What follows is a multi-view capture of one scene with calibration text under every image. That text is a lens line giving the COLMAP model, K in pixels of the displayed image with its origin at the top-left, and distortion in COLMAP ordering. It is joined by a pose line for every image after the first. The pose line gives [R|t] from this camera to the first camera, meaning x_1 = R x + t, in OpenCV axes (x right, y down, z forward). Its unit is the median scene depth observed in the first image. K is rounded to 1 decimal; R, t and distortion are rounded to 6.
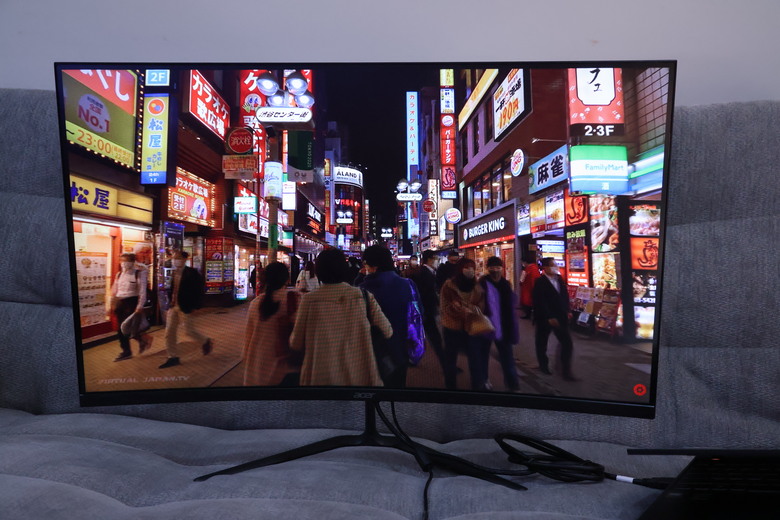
lens RADIAL K [[863.4, 0, 390.0], [0, 863.4, 259.5], [0, 0, 1]] dist [0.020622, 0.000000]
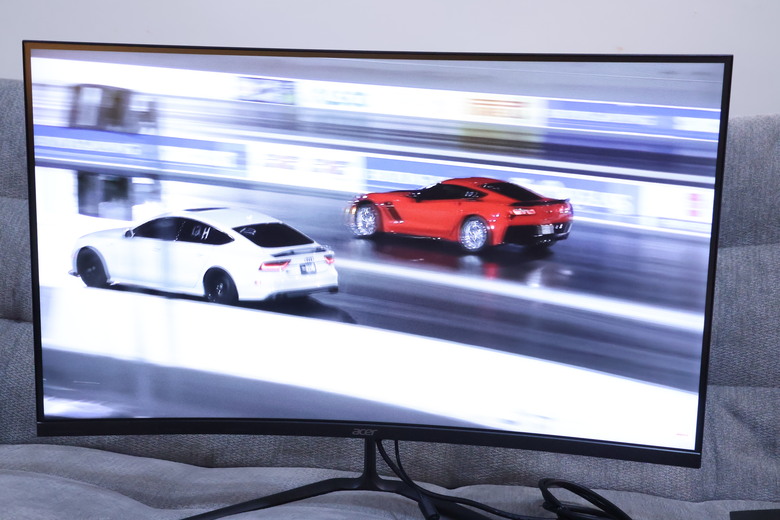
lens RADIAL K [[898.6, 0, 388.5], [0, 898.6, 258.2], [0, 0, 1]] dist [0.015275, 0.000000]
pose [[0.999476, 0.027764, 0.016659, -0.024297], [-0.027224, 0.999123, -0.031827, 0.009563], [-0.017528, 0.031357, 0.999355, 0.080568]]
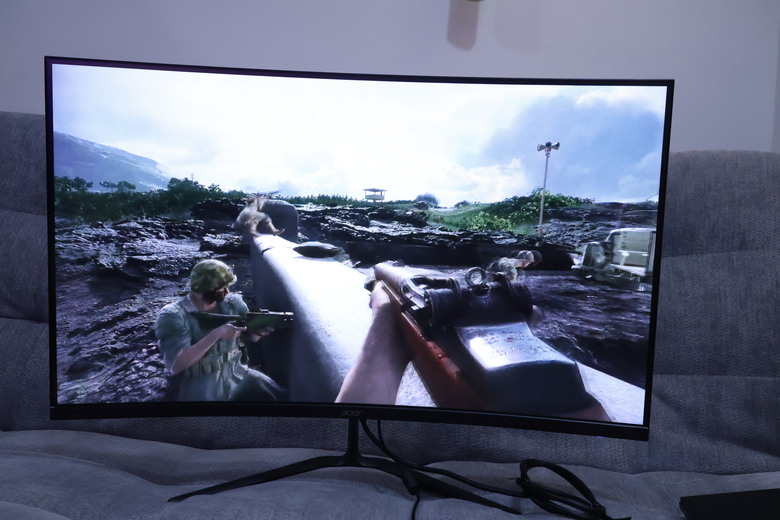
lens RADIAL K [[680.7, 0, 384.9], [0, 680.7, 265.1], [0, 0, 1]] dist [0.012490, 0.010707]
pose [[0.996360, 0.034073, 0.078142, -0.052710], [-0.027455, 0.996067, -0.084248, 0.049175], [-0.080706, 0.081796, 0.993376, 0.197021]]
